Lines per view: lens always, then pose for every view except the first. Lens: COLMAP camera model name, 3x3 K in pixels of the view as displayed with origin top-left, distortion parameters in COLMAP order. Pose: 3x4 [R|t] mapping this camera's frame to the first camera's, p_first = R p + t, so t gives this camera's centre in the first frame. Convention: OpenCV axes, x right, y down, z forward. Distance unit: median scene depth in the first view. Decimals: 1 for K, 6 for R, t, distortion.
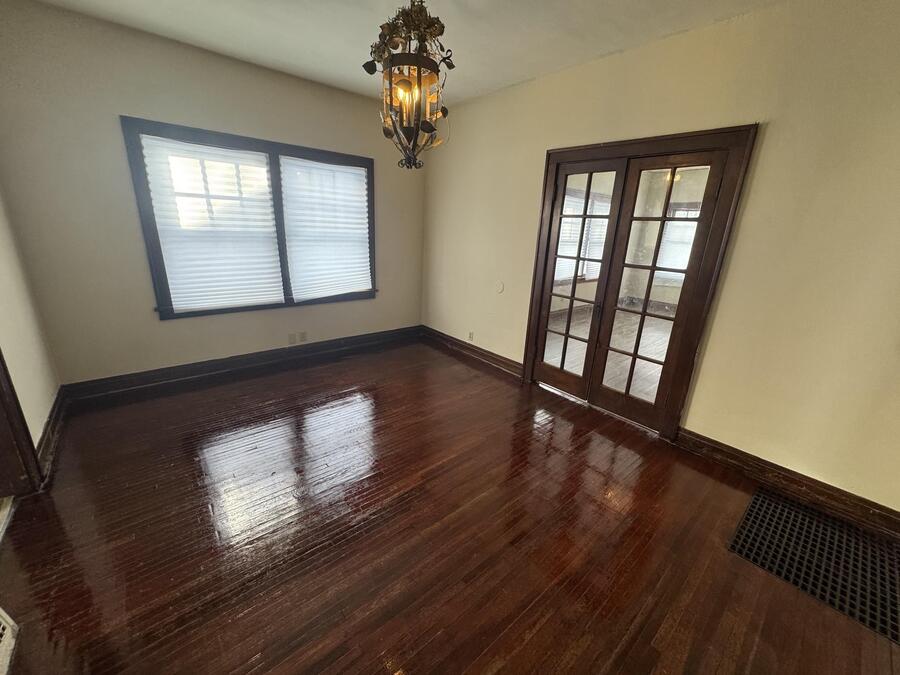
lens RADIAL K [[355.6, 0, 441.9], [0, 355.6, 331.3], [0, 0, 1]] dist [0.001376, -0.000338]
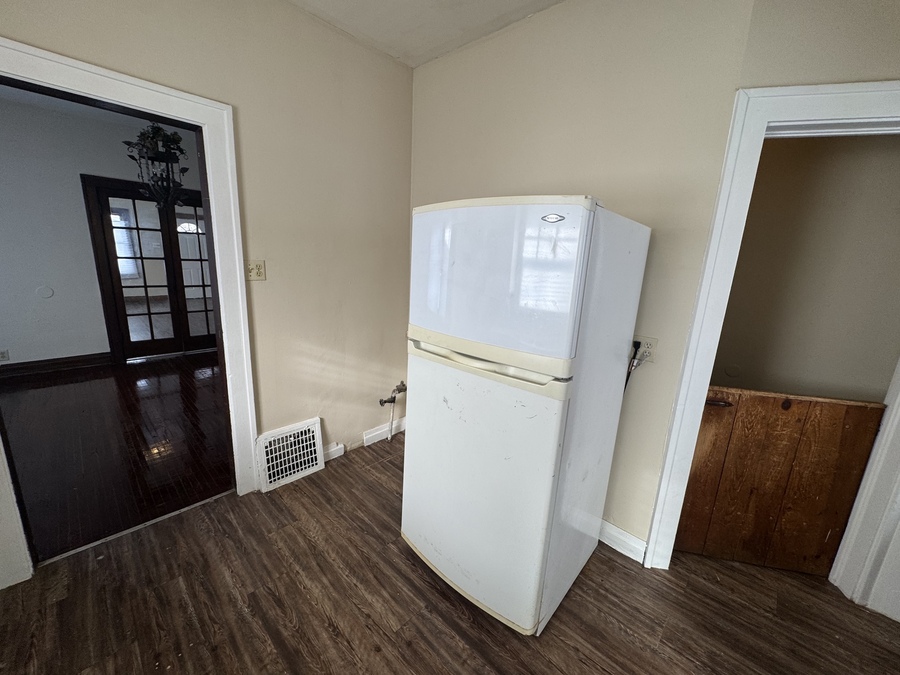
lens RADIAL K [[355.6, 0, 447.3], [0, 355.6, 334.0], [0, 0, 1]] dist [0.001376, -0.000338]
pose [[-0.125206, -0.270997, 0.954402, -1.104186], [0.234358, 0.926670, 0.293868, -0.049394], [-0.964054, 0.260466, -0.052514, -0.025030]]
